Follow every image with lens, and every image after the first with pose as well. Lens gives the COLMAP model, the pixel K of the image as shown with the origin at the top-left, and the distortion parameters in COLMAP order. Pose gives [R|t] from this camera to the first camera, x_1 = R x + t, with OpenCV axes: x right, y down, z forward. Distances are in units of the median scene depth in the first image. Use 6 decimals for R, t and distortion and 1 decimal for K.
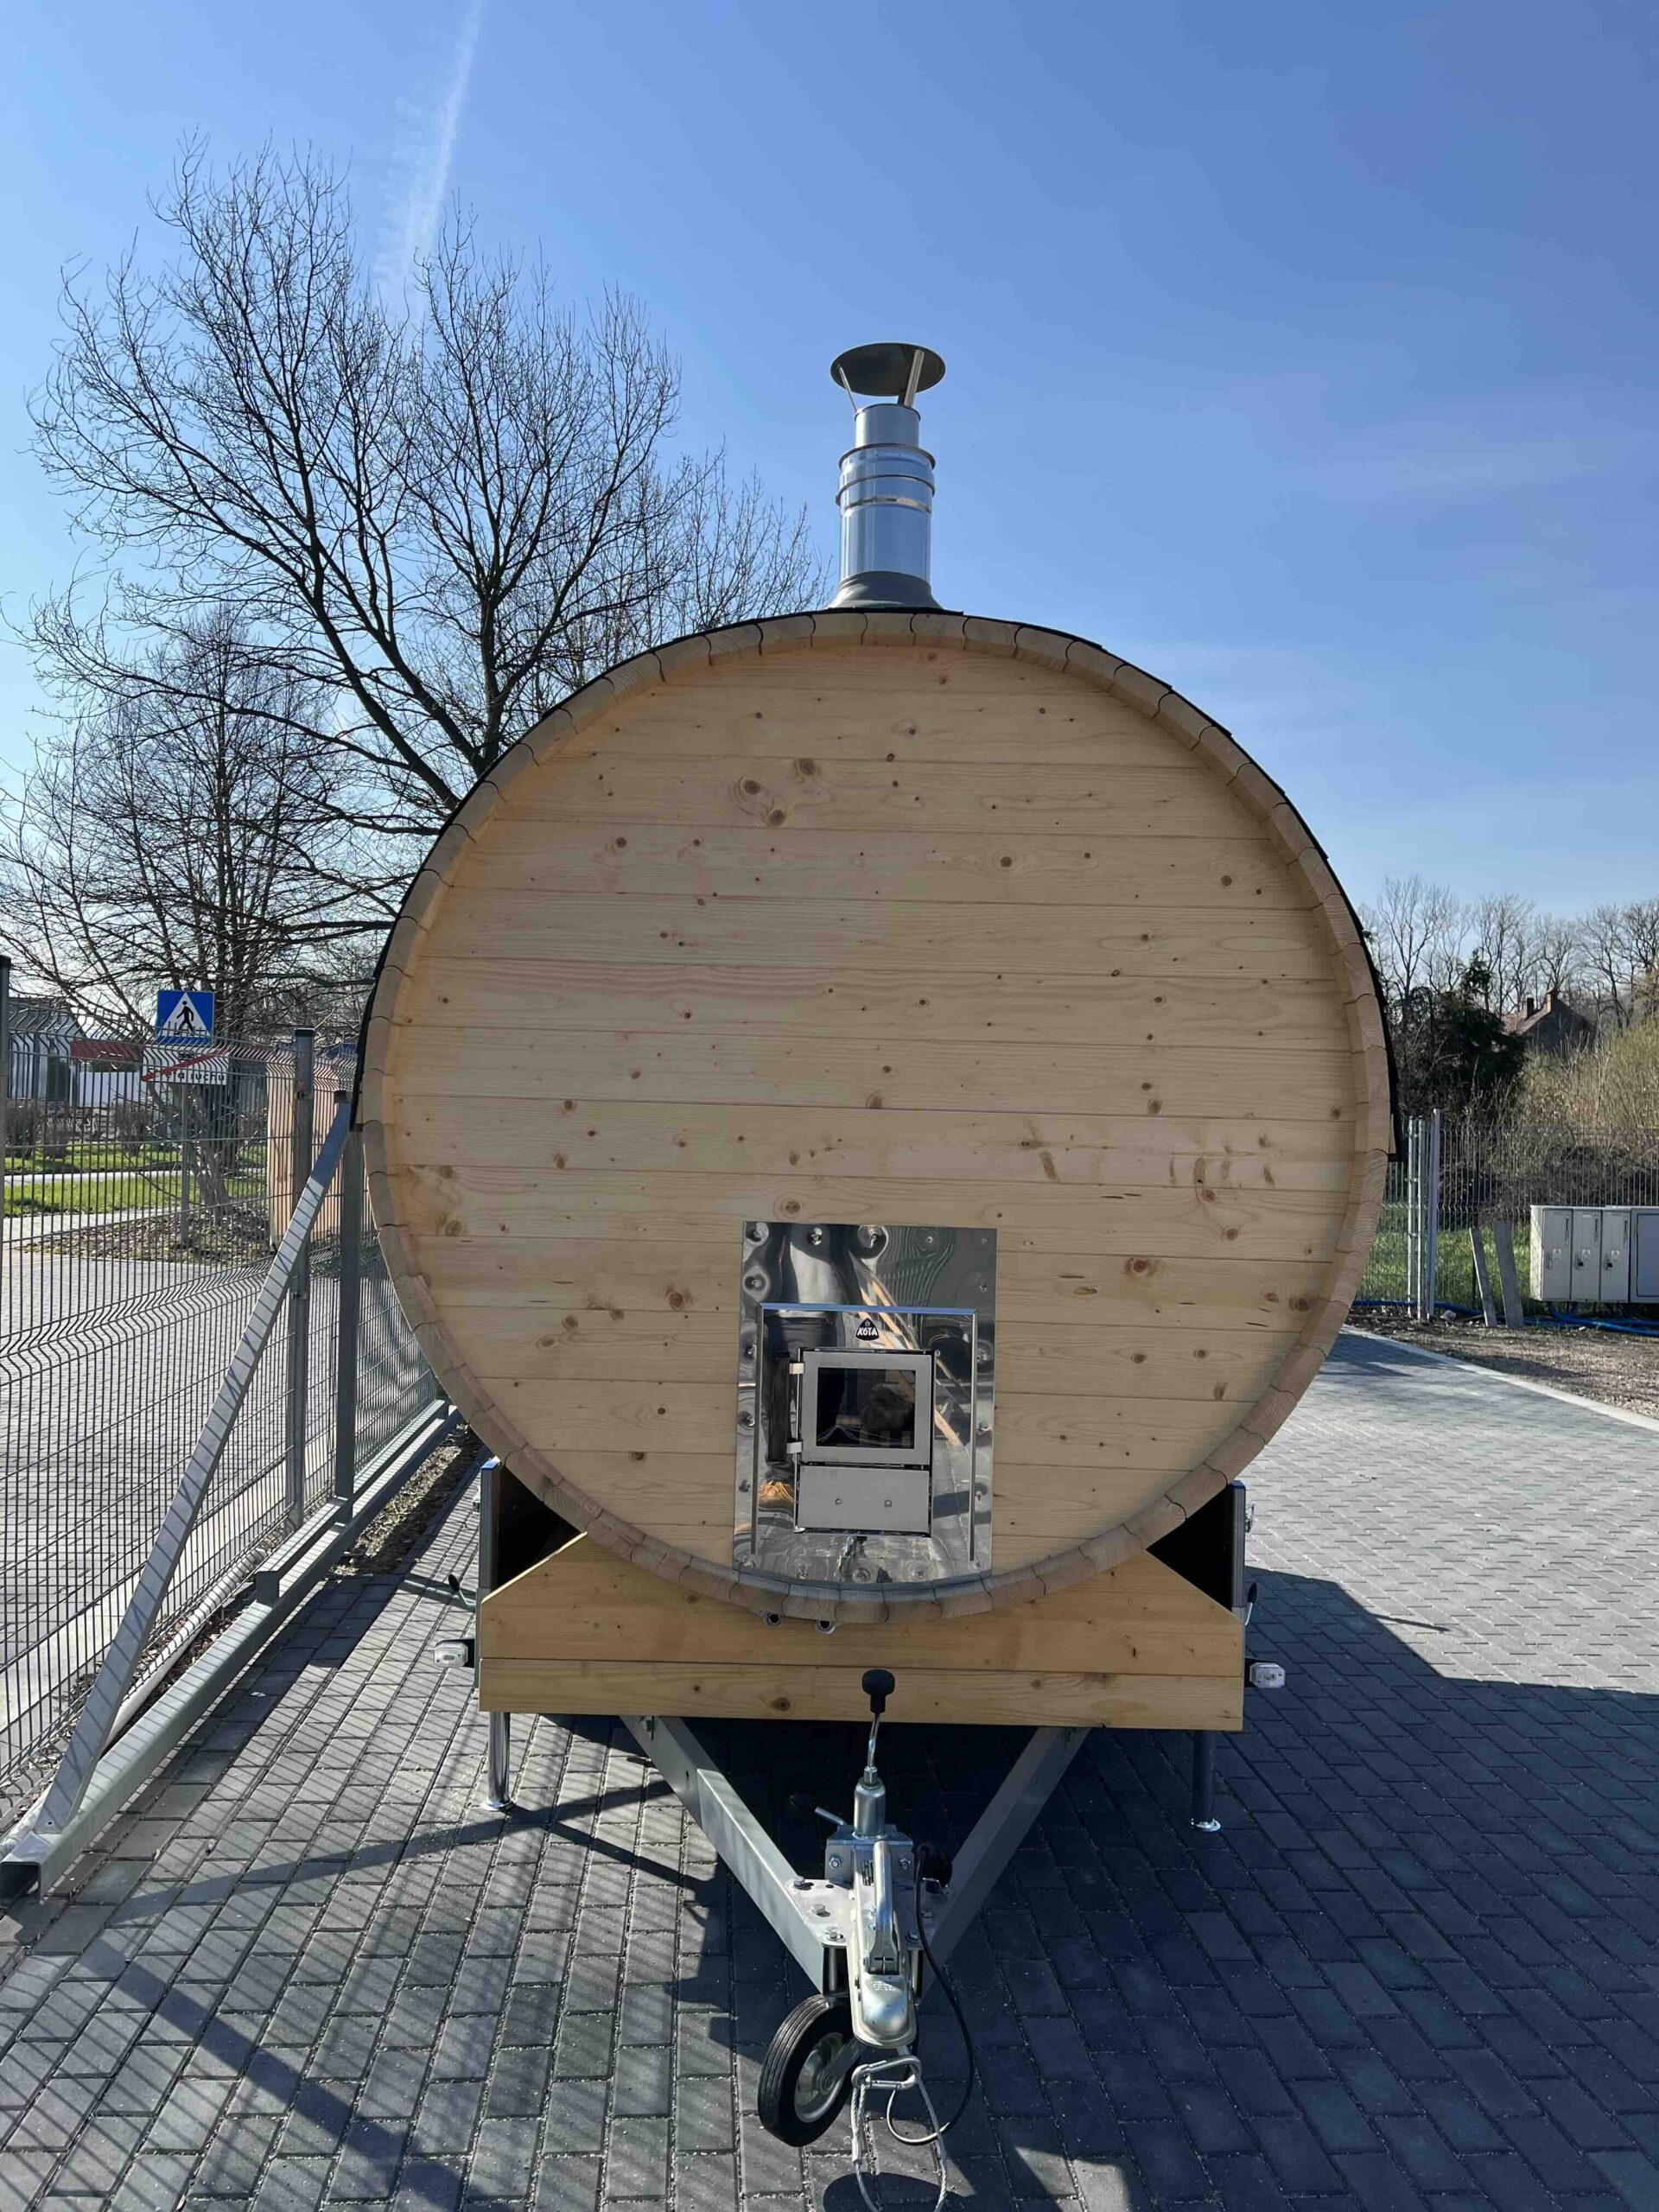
lens RADIAL K [[1669.3, 0, 820.3], [0, 1669.3, 1111.4], [0, 0, 1]] dist [0.028983, -0.036668]
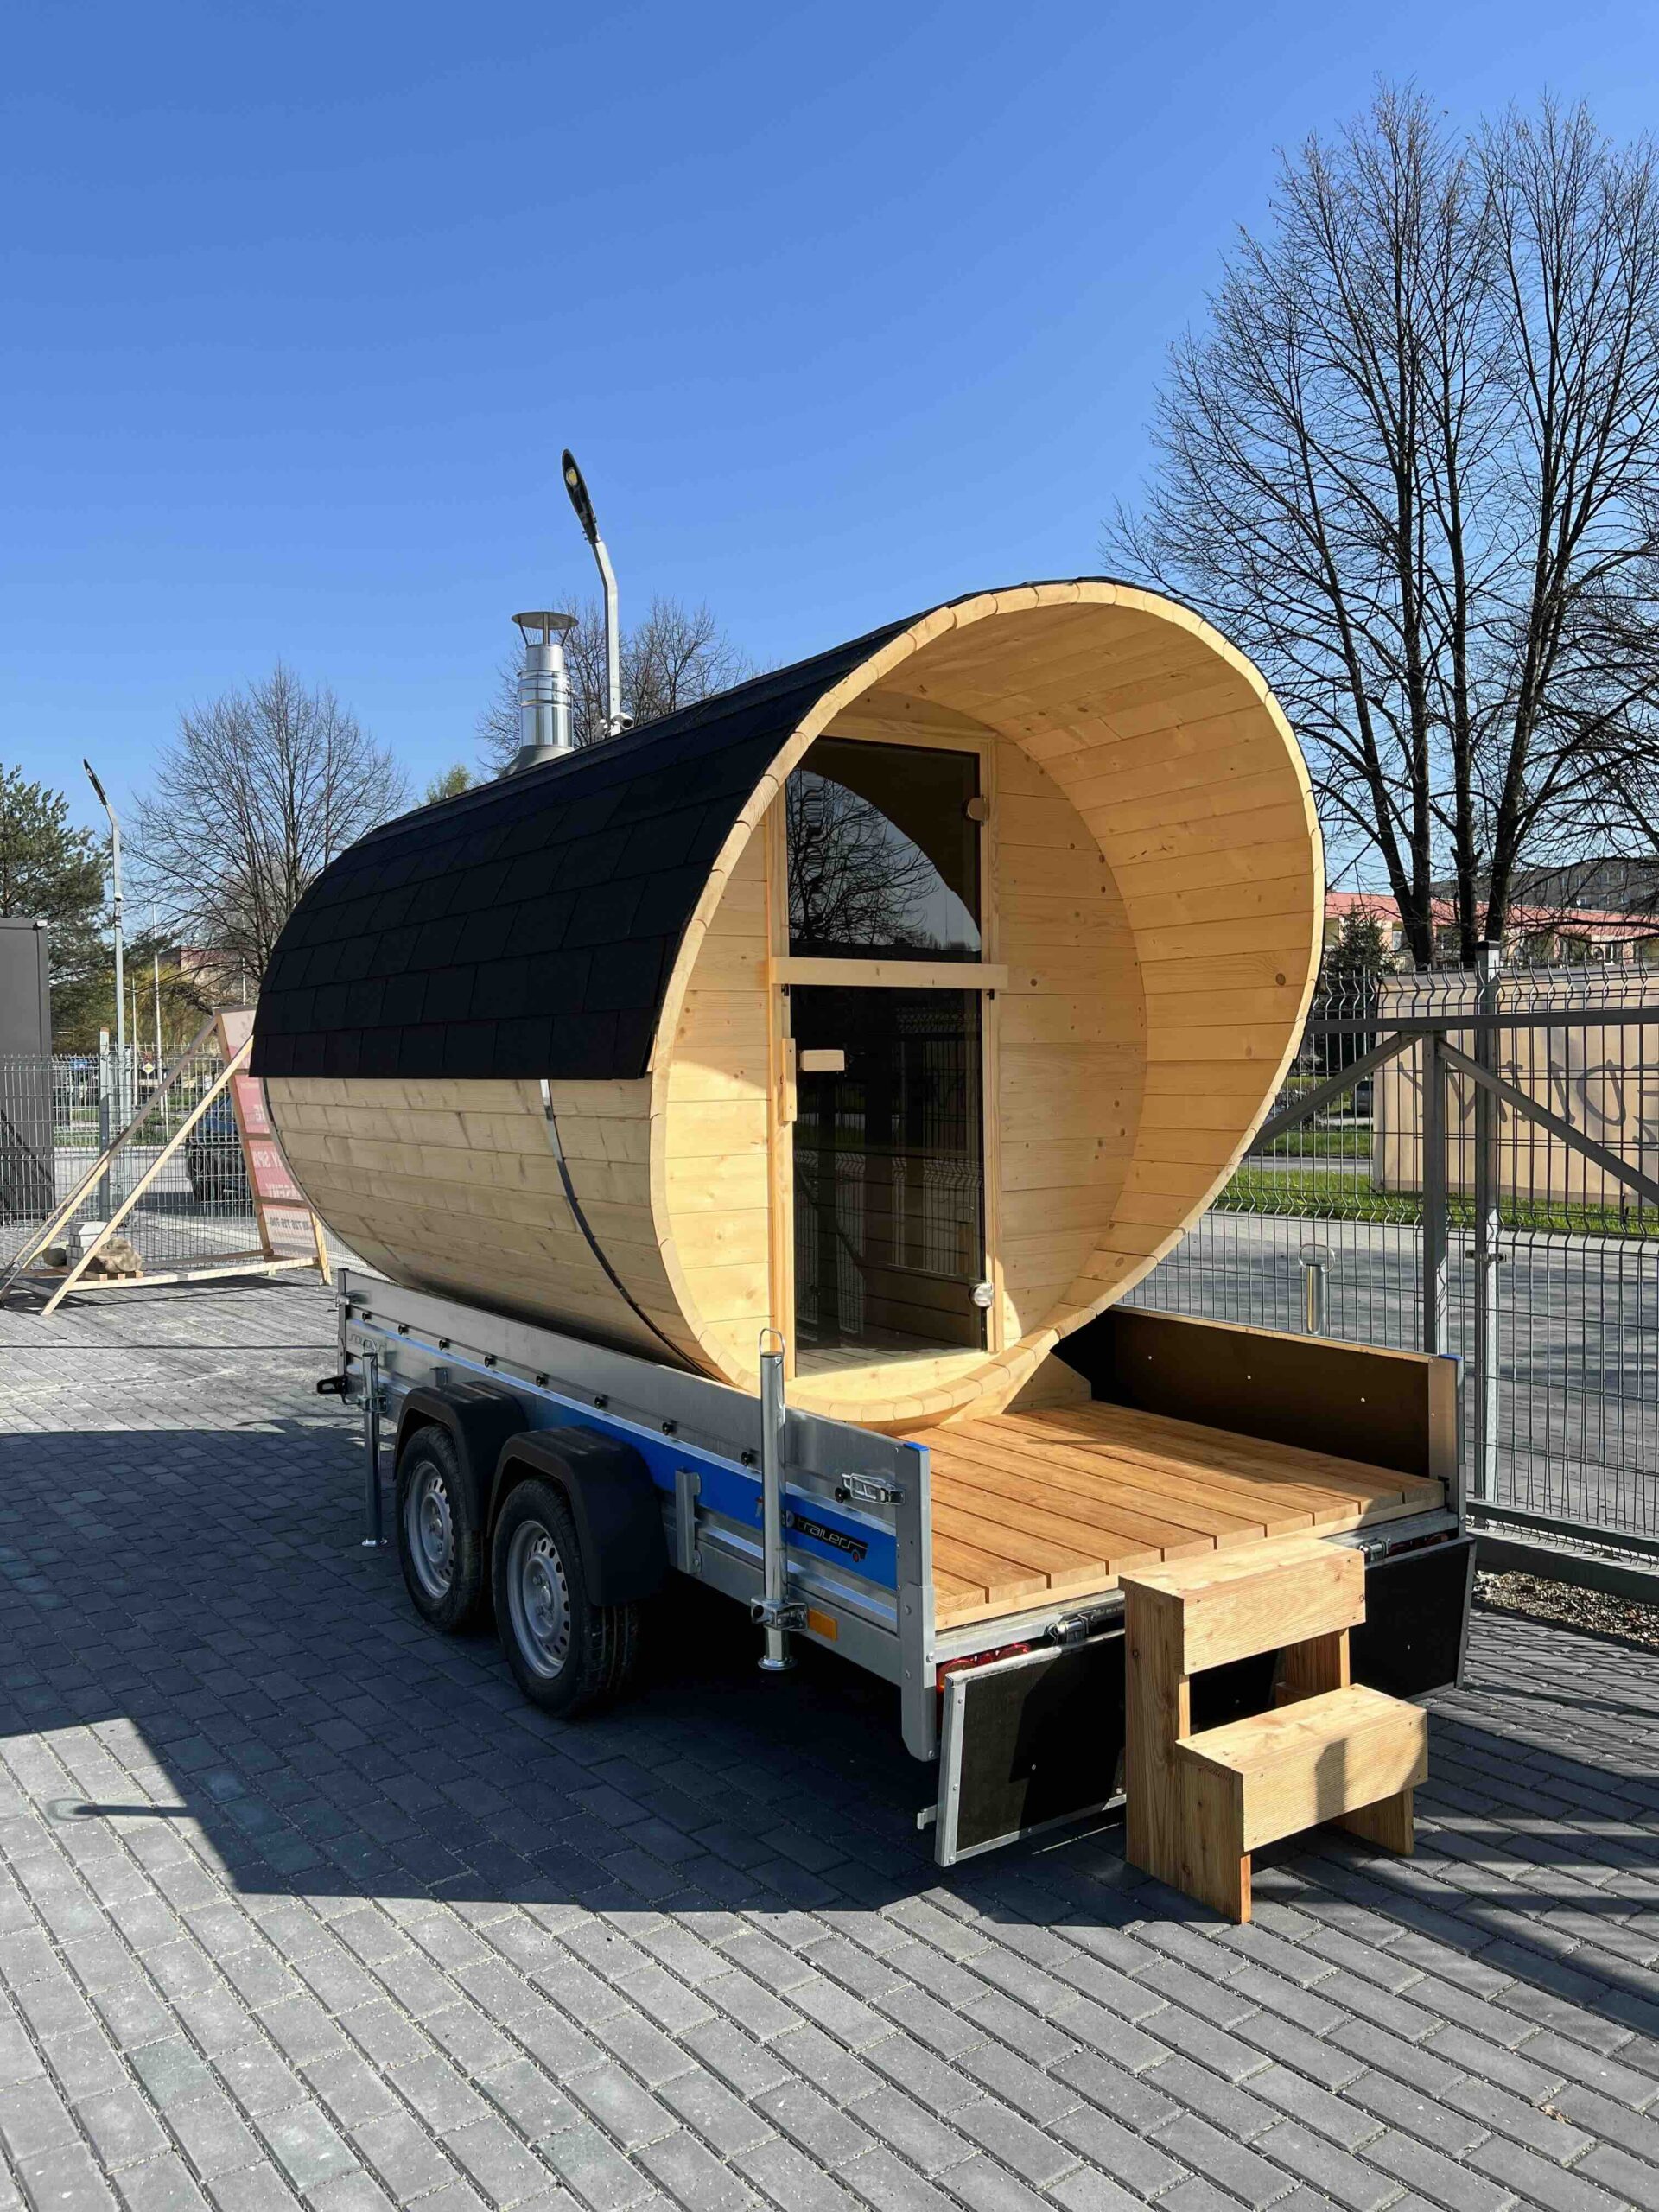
lens RADIAL K [[1669.3, 0, 825.5], [0, 1669.3, 1096.4], [0, 0, 1]] dist [0.028983, -0.036668]
pose [[-0.835300, 0.005567, -0.549766, 0.712598], [0.014591, 0.999821, -0.012045, 0.068708], [0.549600, -0.018082, -0.835232, 2.487426]]
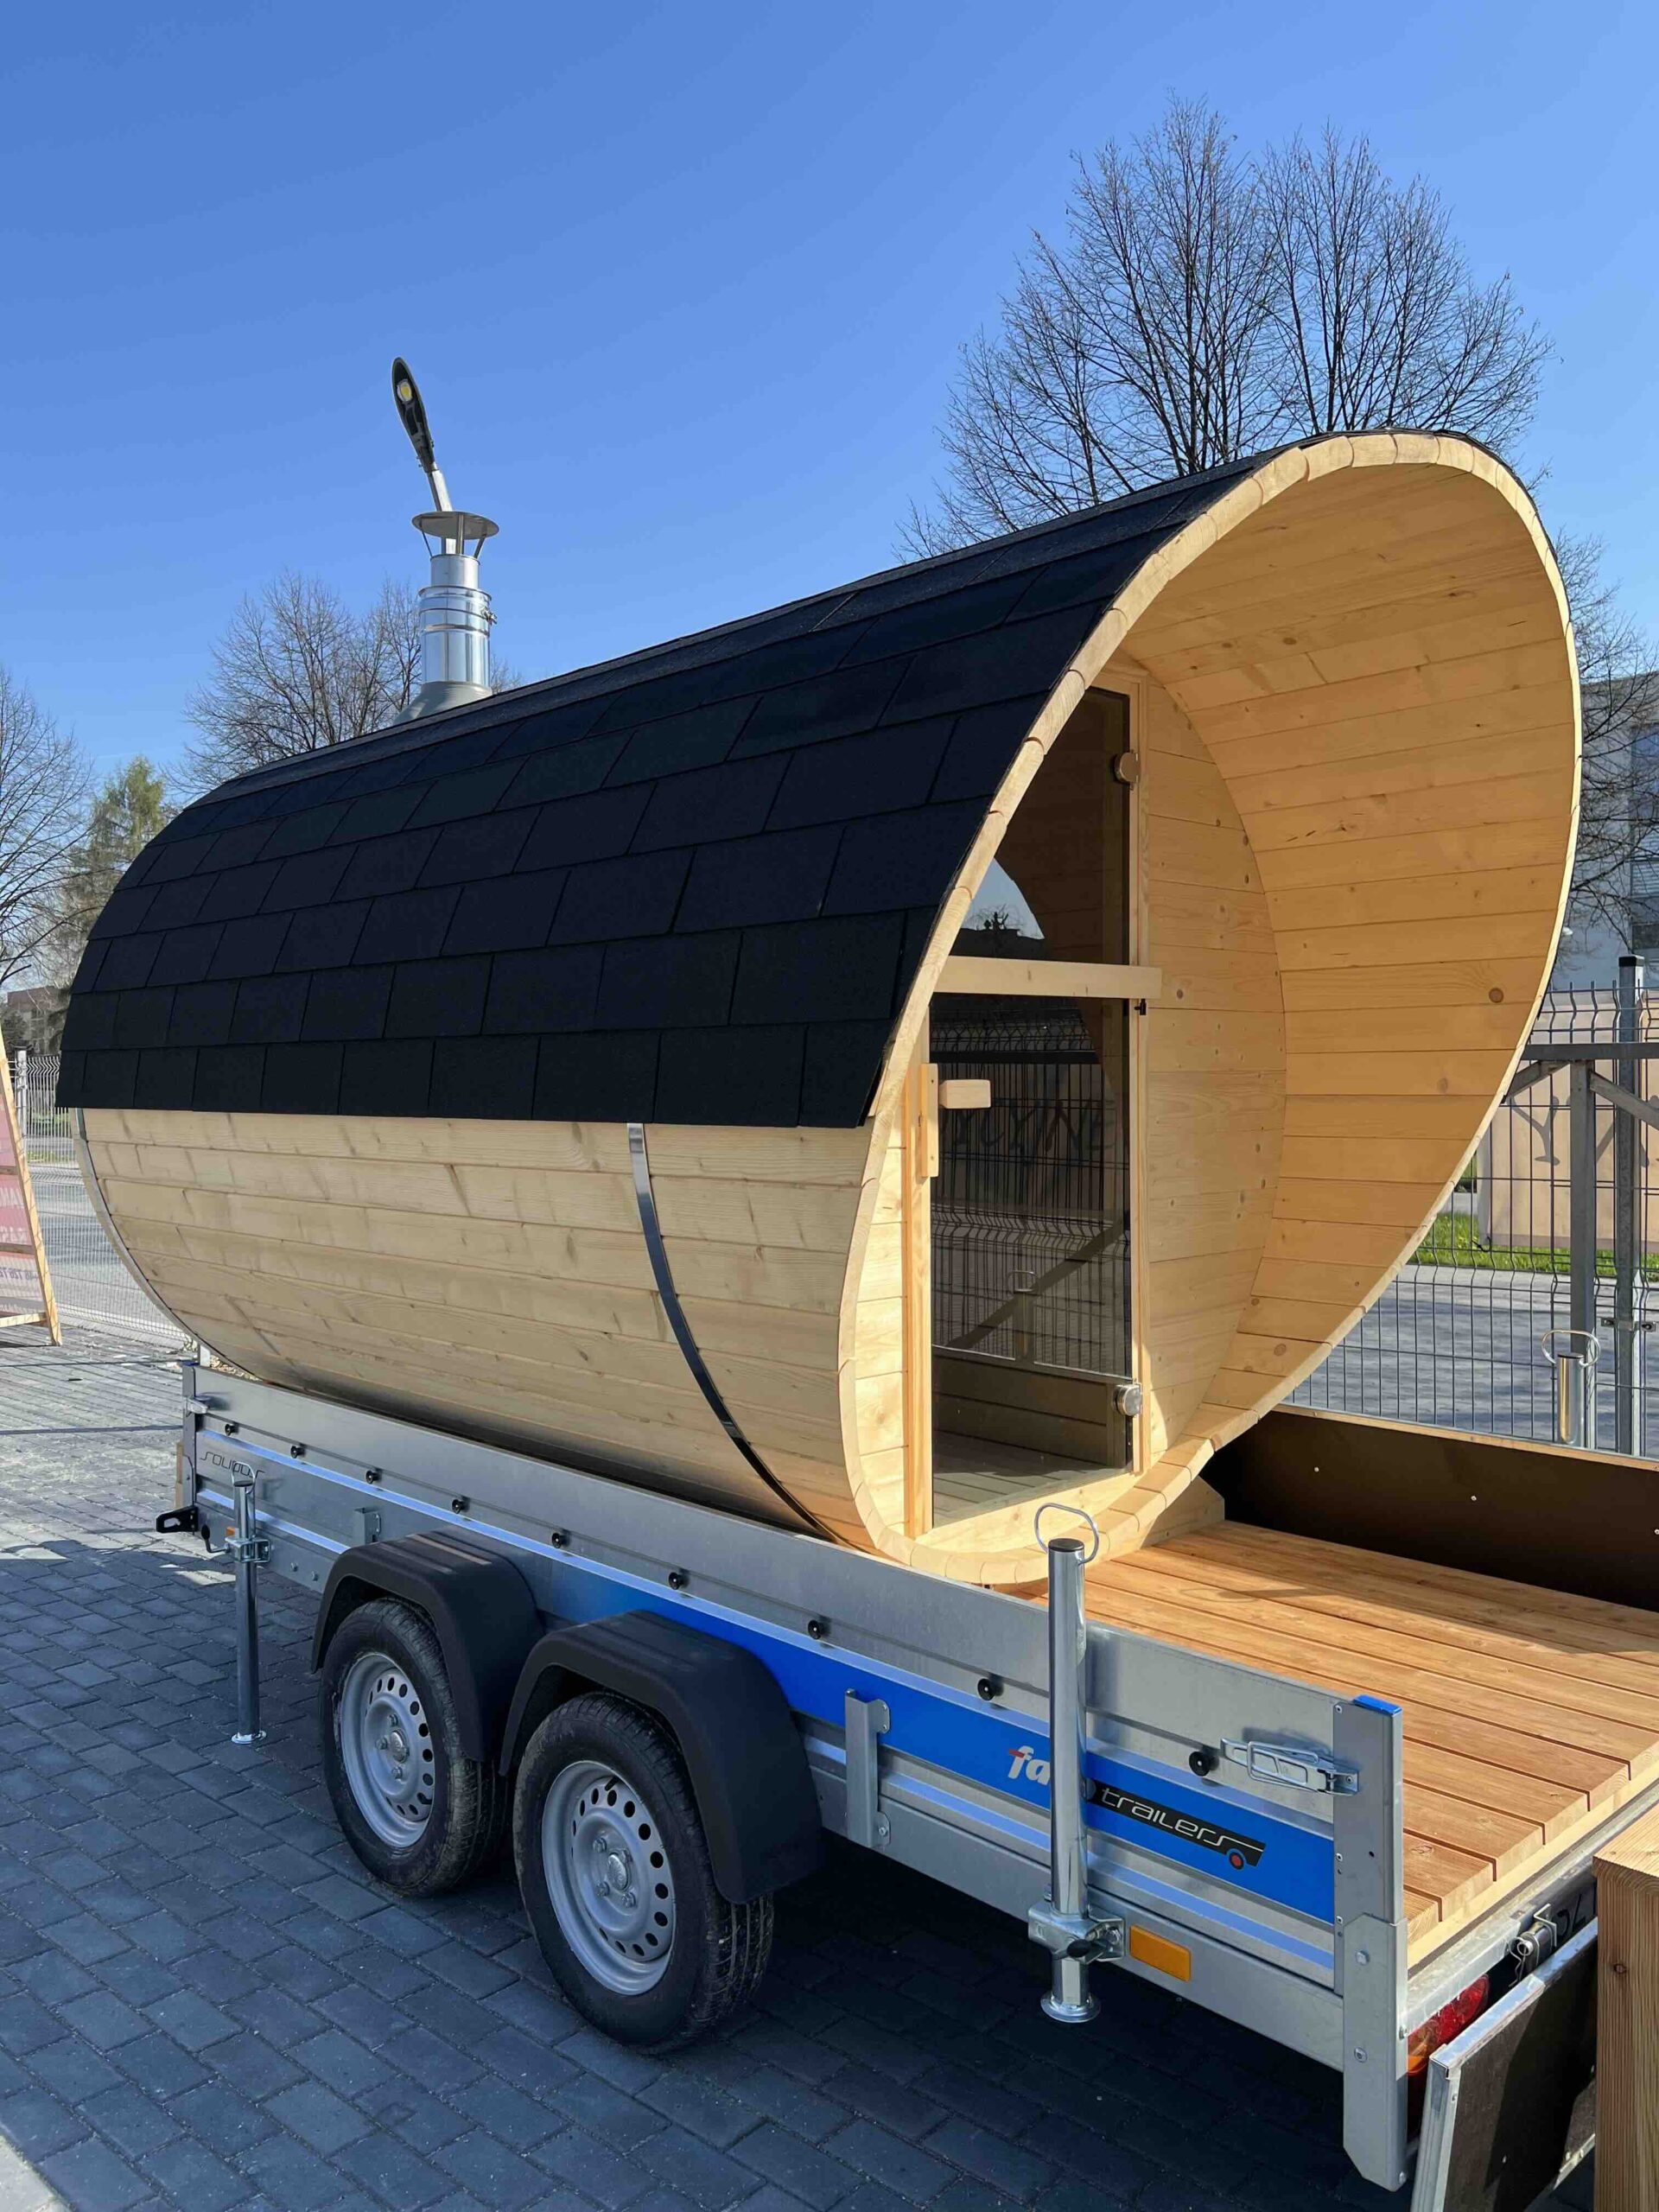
lens RADIAL K [[1669.3, 0, 840.4], [0, 1669.3, 1101.6], [0, 0, 1]] dist [0.028983, -0.036668]
pose [[-0.719772, -0.002154, -0.694207, 0.717955], [0.013209, 0.999772, -0.016797, 0.047150], [0.694085, -0.021260, -0.719579, 2.093335]]
